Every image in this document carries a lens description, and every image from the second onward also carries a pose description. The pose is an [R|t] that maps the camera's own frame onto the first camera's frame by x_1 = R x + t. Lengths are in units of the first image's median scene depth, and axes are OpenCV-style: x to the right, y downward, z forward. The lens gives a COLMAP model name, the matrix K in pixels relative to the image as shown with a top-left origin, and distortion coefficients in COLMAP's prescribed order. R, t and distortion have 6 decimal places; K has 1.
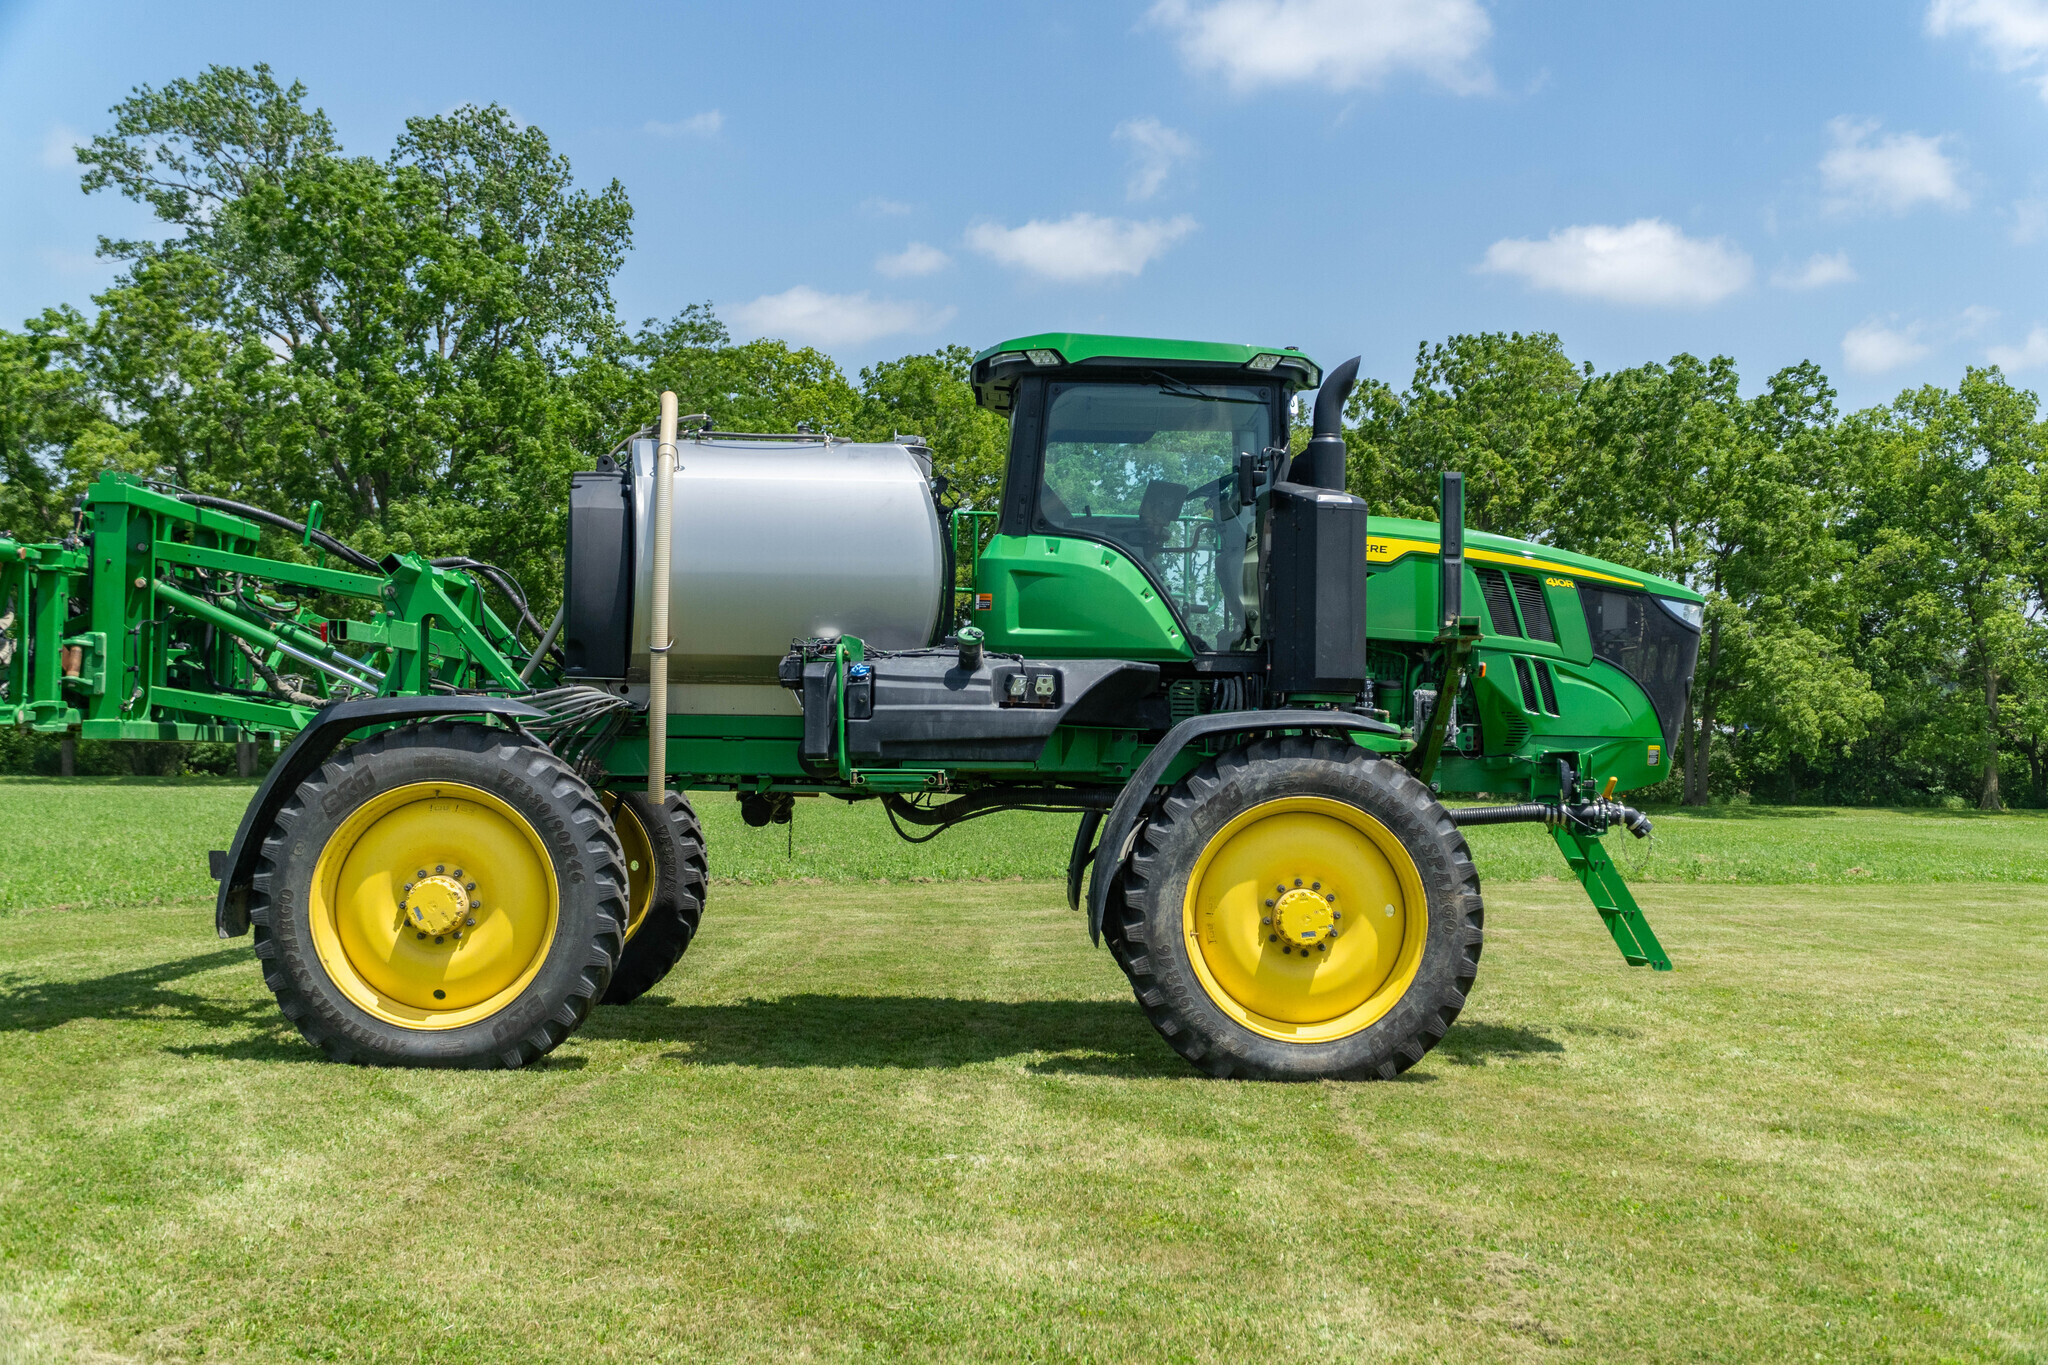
lens RADIAL K [[2256.0, 0, 1026.9], [0, 2256.0, 677.7], [0, 0, 1]] dist [0.062258, 0.000000]
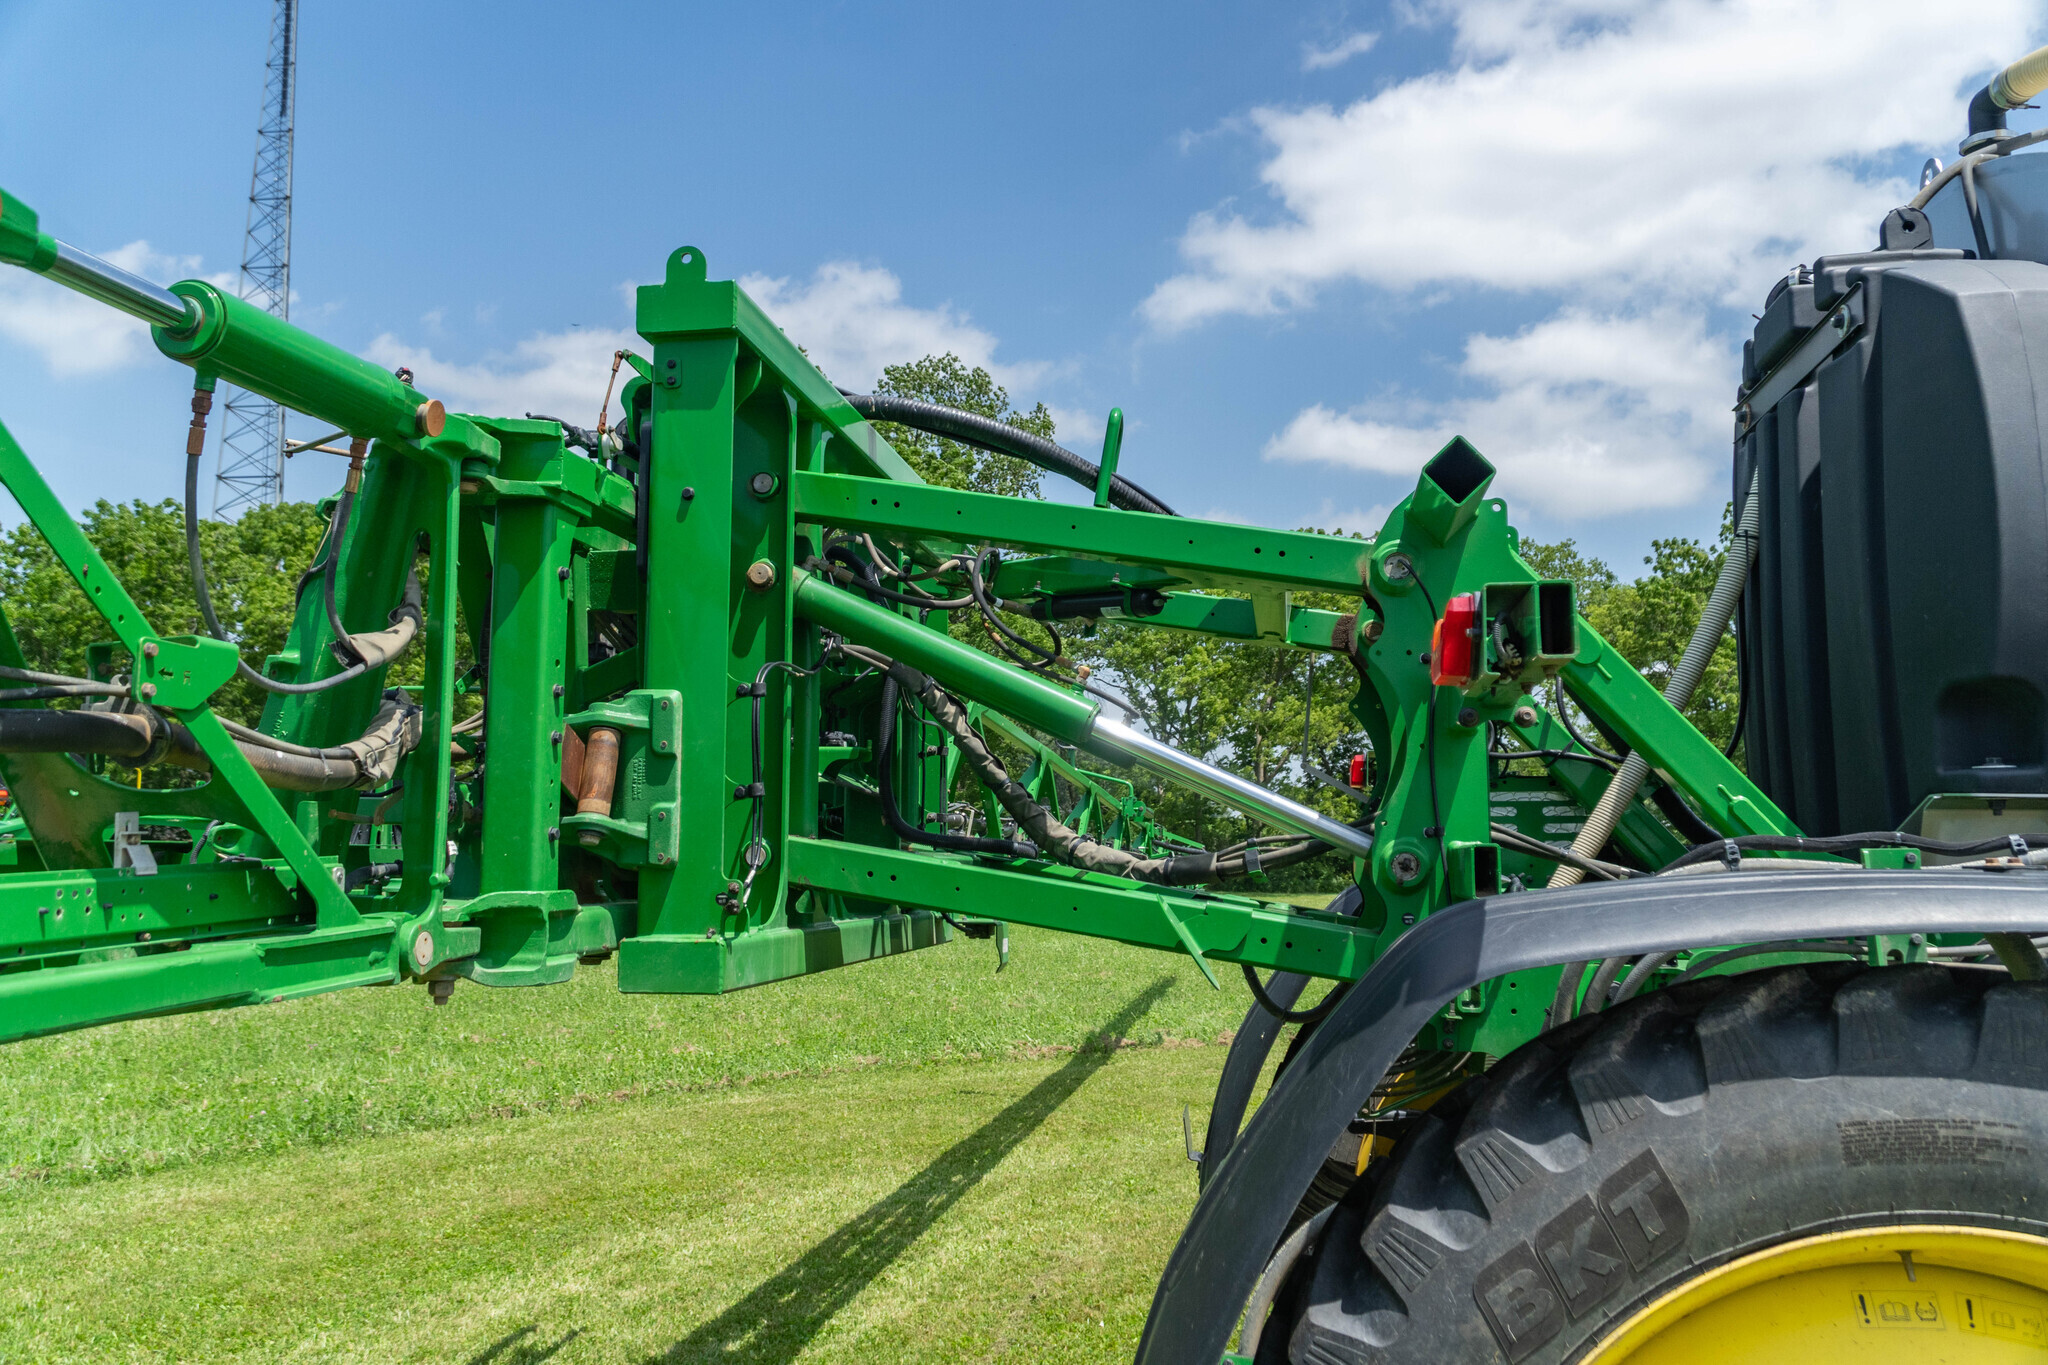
lens RADIAL K [[1630.3, 0, 1018.0], [0, 1630.3, 693.6], [0, 0, 1]] dist [0.001776, 0.004974]
pose [[0.985480, -0.025788, -0.167822, -0.328585], [0.014847, 0.997701, -0.066124, -0.001653], [0.169141, 0.062672, 0.983597, 0.805033]]
